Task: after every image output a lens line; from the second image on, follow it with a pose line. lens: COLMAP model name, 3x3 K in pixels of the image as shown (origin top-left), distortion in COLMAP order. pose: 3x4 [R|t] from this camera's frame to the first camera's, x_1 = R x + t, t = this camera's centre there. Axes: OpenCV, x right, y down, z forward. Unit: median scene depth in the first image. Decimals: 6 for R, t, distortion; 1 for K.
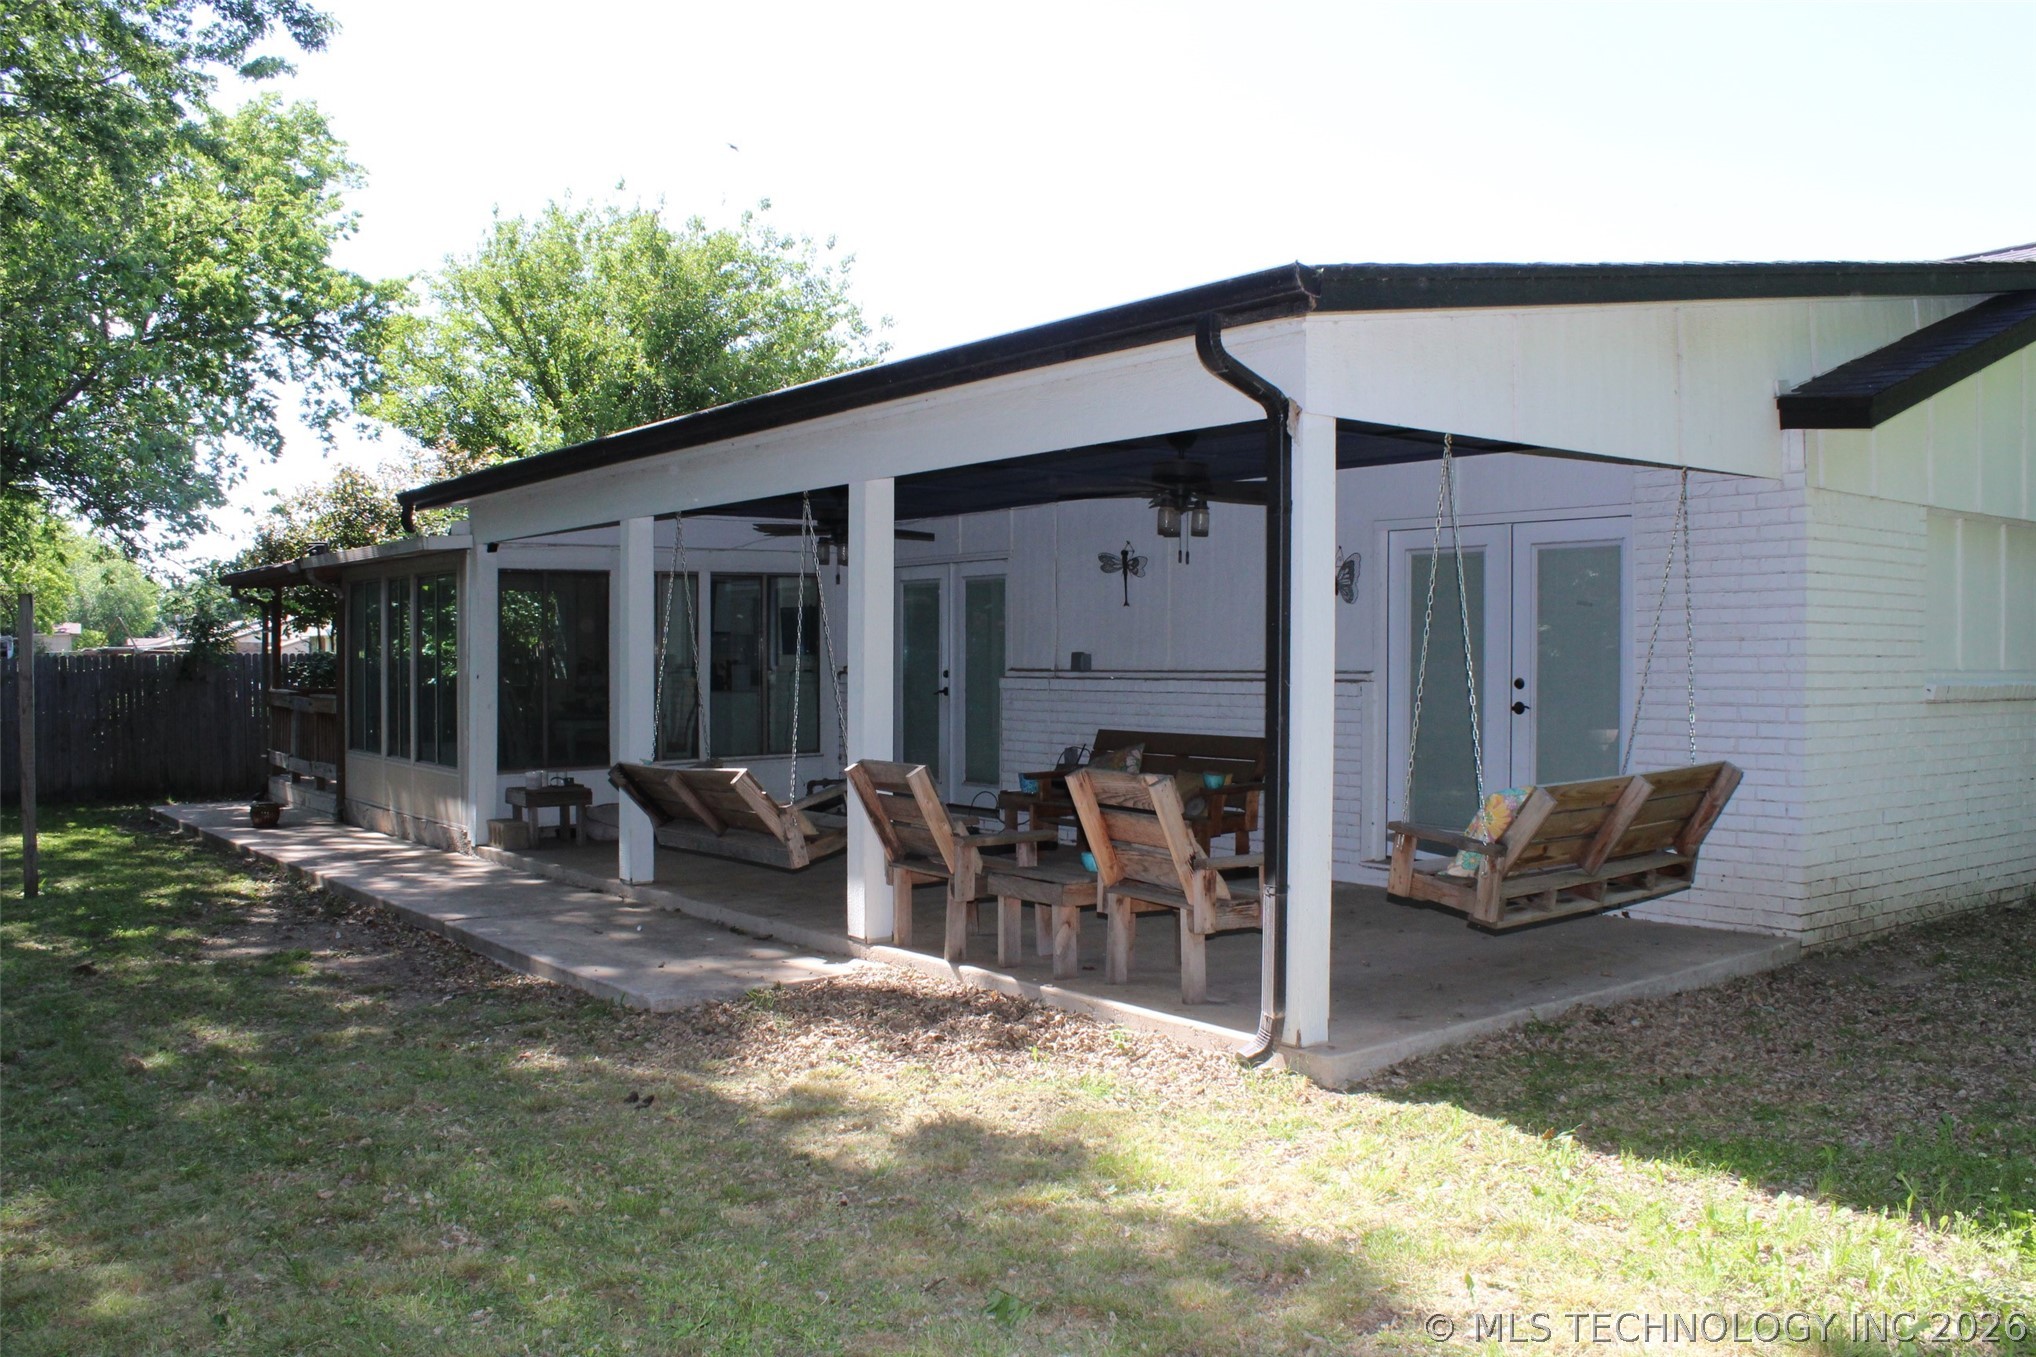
lens RADIAL K [[1700.3, 0, 998.0], [0, 1700.3, 691.0], [0, 0, 1]] dist [-0.134242, 0.093675]
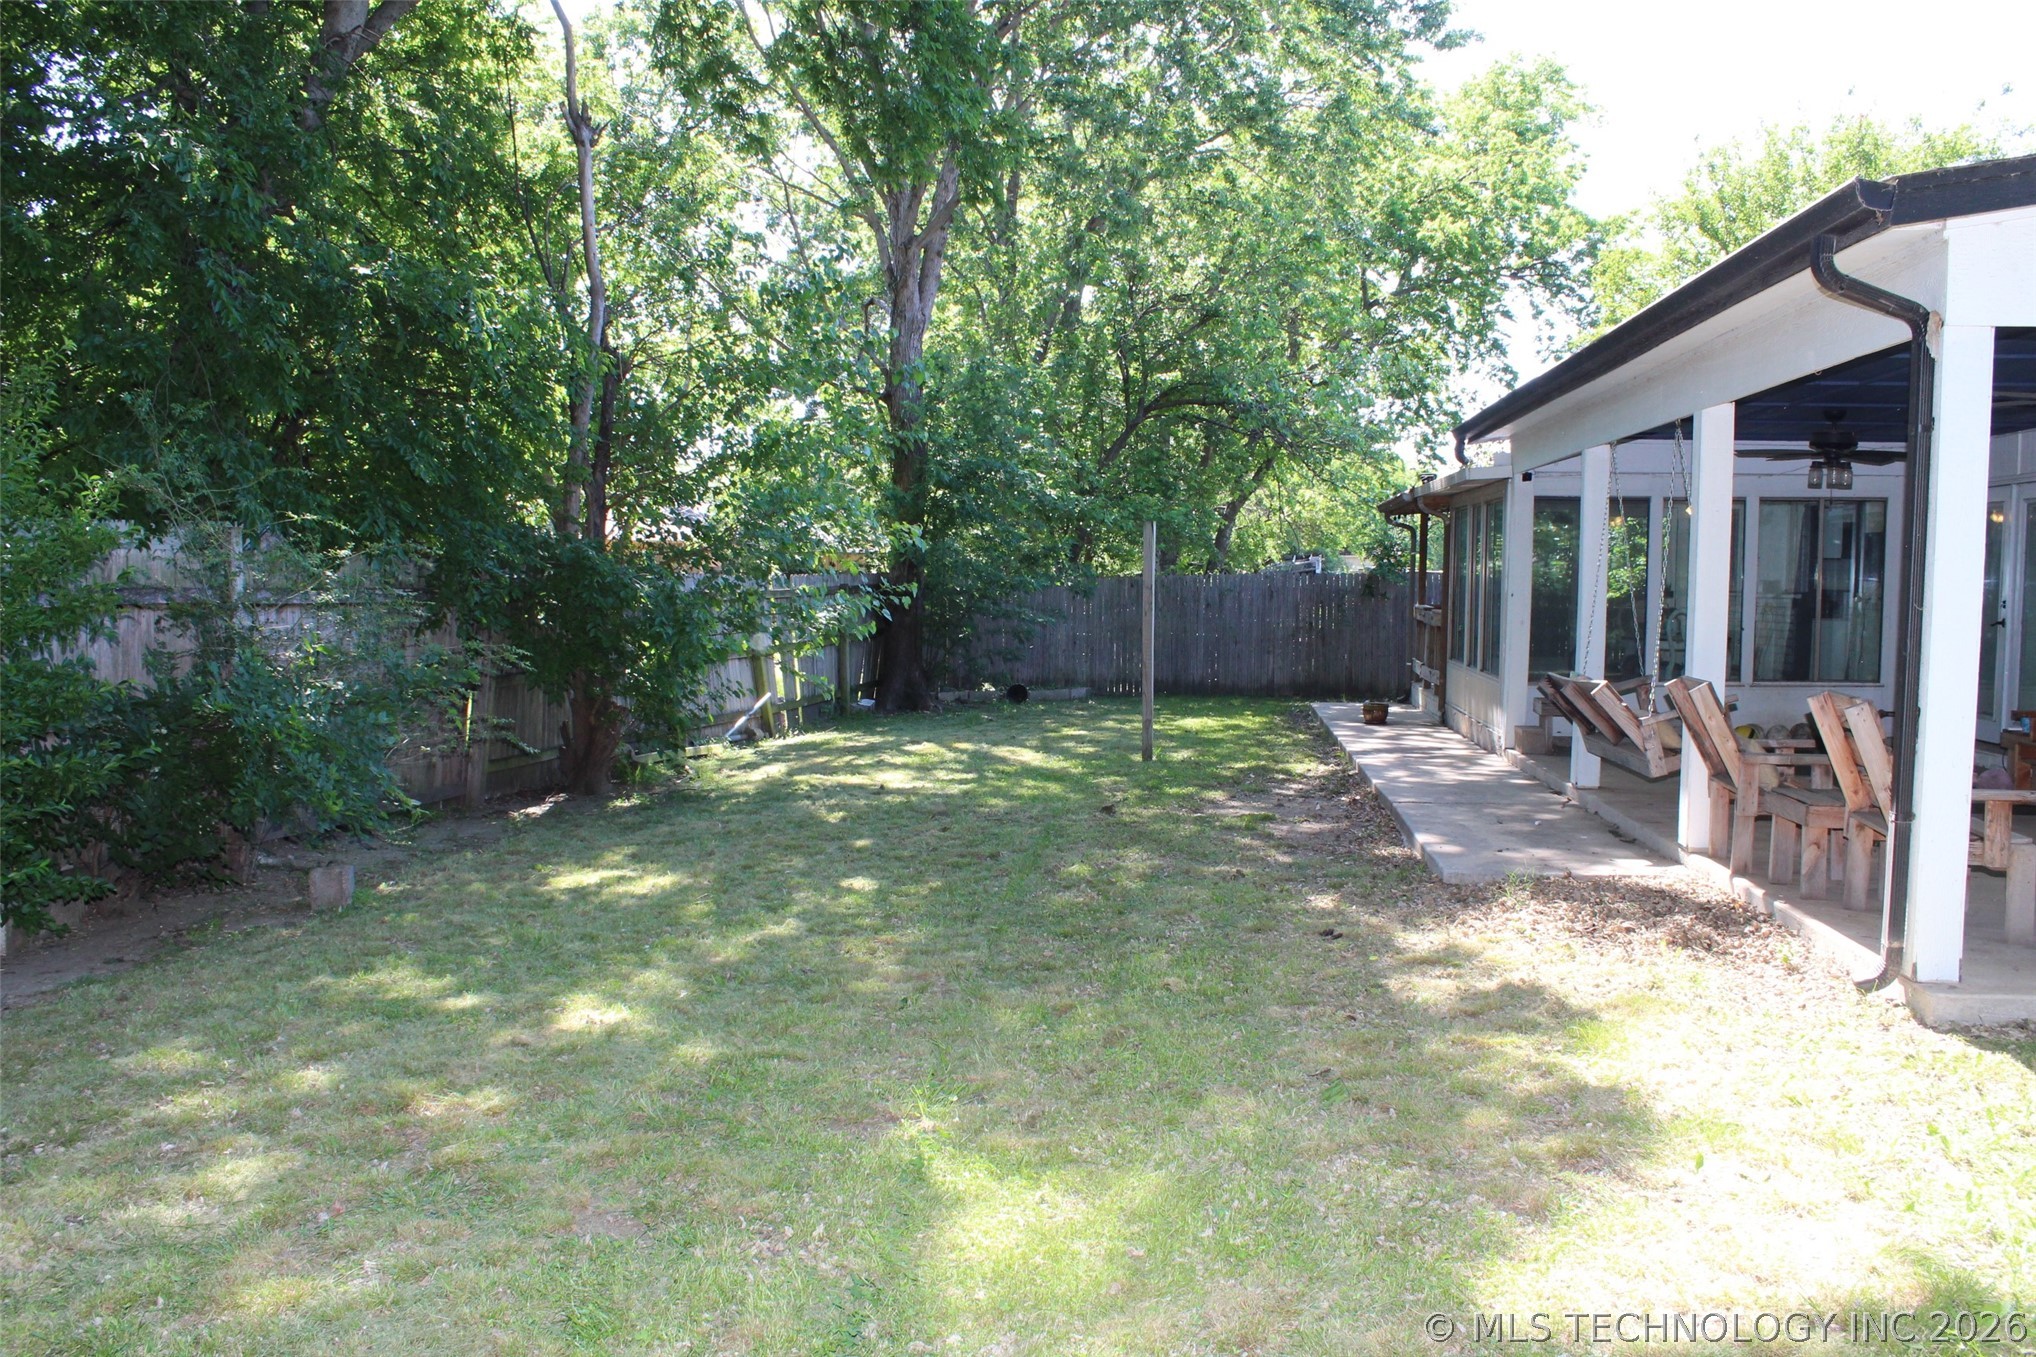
lens RADIAL K [[1700.3, 0, 1035.1], [0, 1700.3, 664.3], [0, 0, 1]] dist [-0.134242, 0.093675]
pose [[0.737282, 0.046910, -0.673955, 0.203417], [-0.027894, 0.998849, 0.039009, 0.002755], [0.675009, -0.009961, 0.737742, -0.020162]]
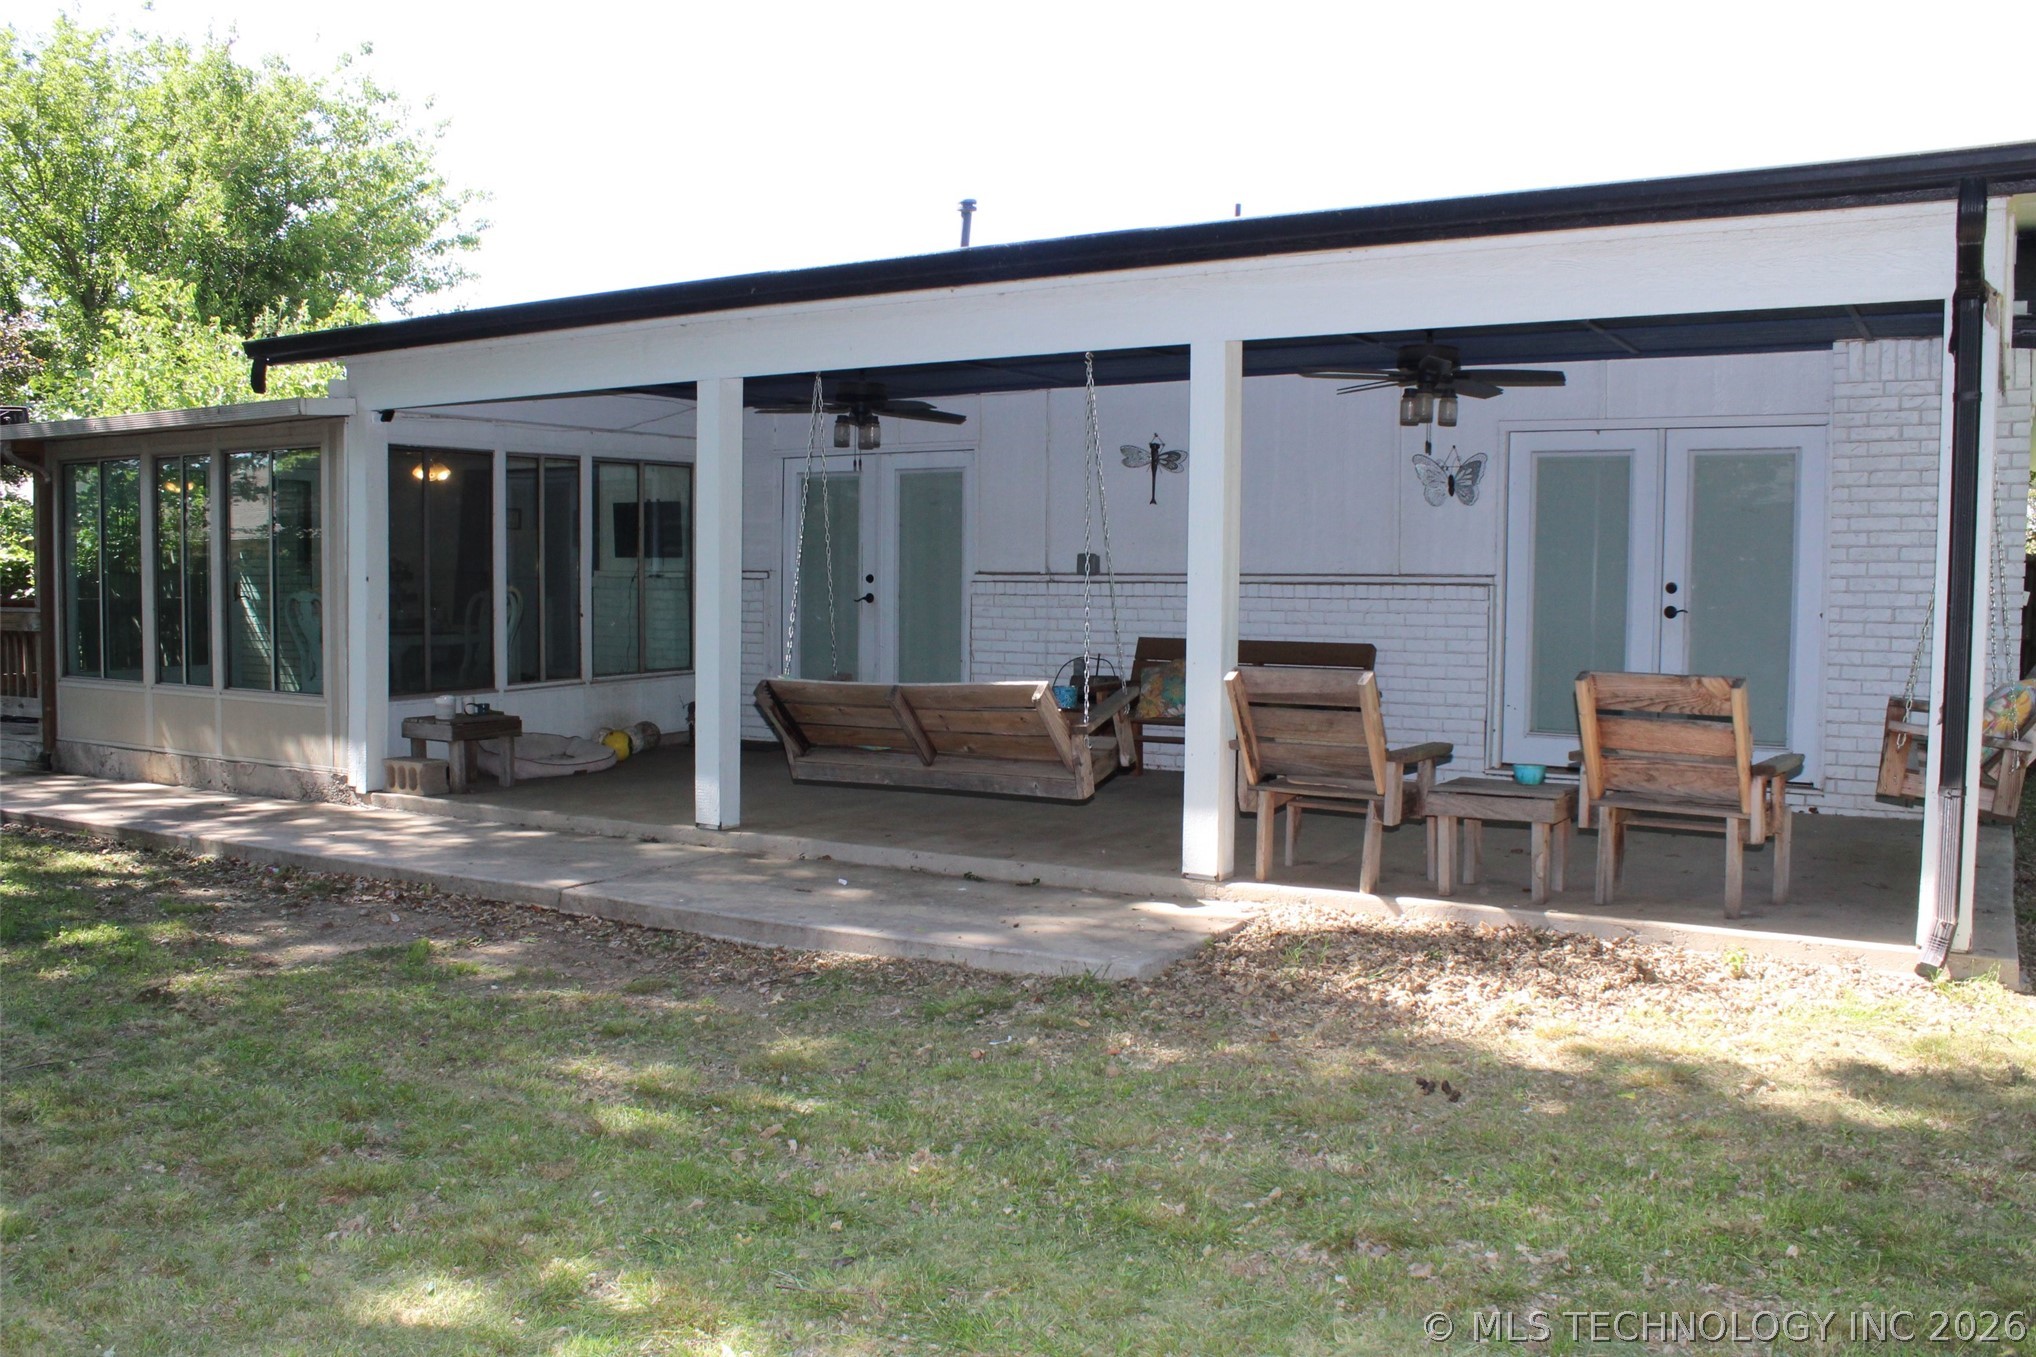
lens RADIAL K [[1700.3, 0, 1038.8], [0, 1700.3, 688.5], [0, 0, 1]] dist [-0.134242, 0.093675]
pose [[0.927495, -0.017800, 0.373412, -0.311296], [0.000716, 0.998949, 0.045839, 0.007461], [-0.373836, -0.042248, 0.926532, 0.154578]]
